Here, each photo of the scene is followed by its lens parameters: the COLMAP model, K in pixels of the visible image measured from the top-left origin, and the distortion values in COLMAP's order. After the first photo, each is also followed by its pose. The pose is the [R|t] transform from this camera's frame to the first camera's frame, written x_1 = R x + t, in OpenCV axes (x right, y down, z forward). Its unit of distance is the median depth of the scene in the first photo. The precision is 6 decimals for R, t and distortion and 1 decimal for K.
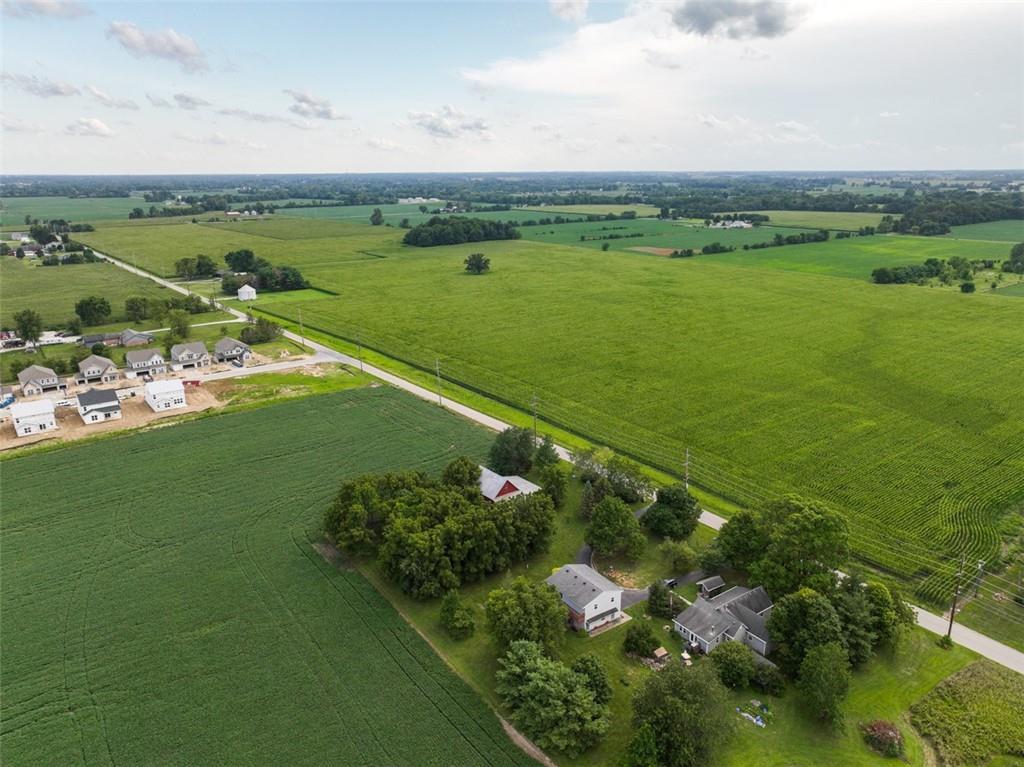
lens RADIAL K [[714.0, 0, 510.8], [0, 714.0, 384.1], [0, 0, 1]] dist [-0.017725, 0.026719]
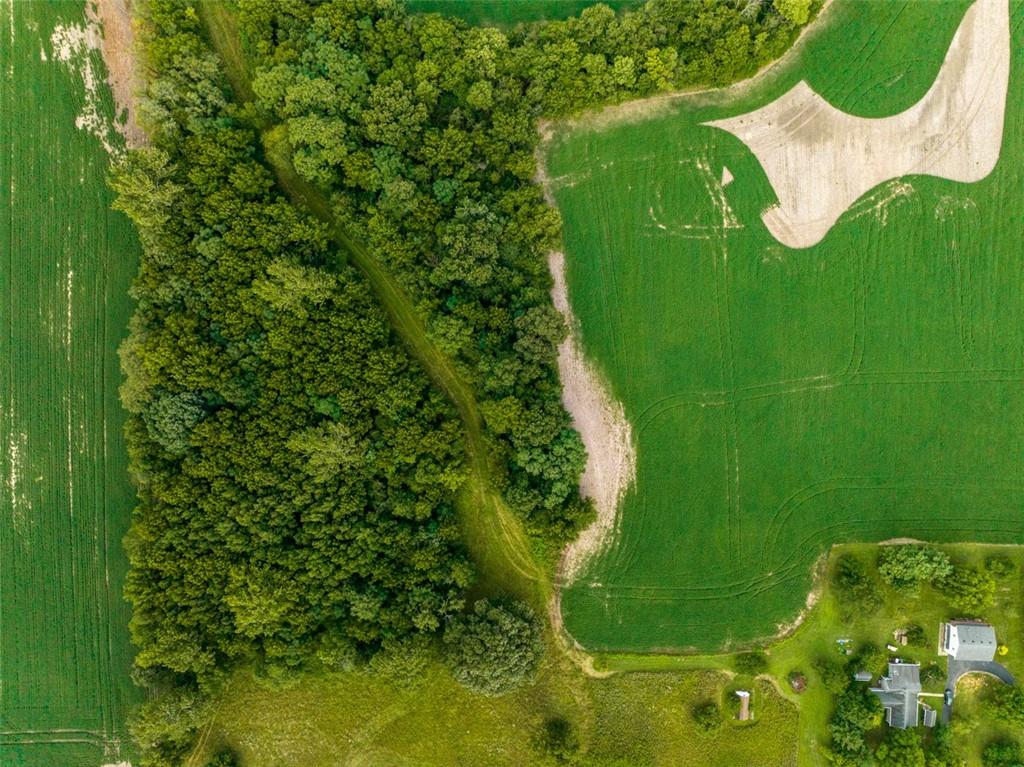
lens RADIAL K [[714.0, 0, 516.9], [0, 714.0, 381.2], [0, 0, 1]] dist [-0.017725, 0.026719]
pose [[-0.599381, 0.800097, 0.024252, 0.225813], [-0.240987, -0.209259, 0.947700, -0.924228], [0.763327, 0.562189, 0.318239, -0.655349]]
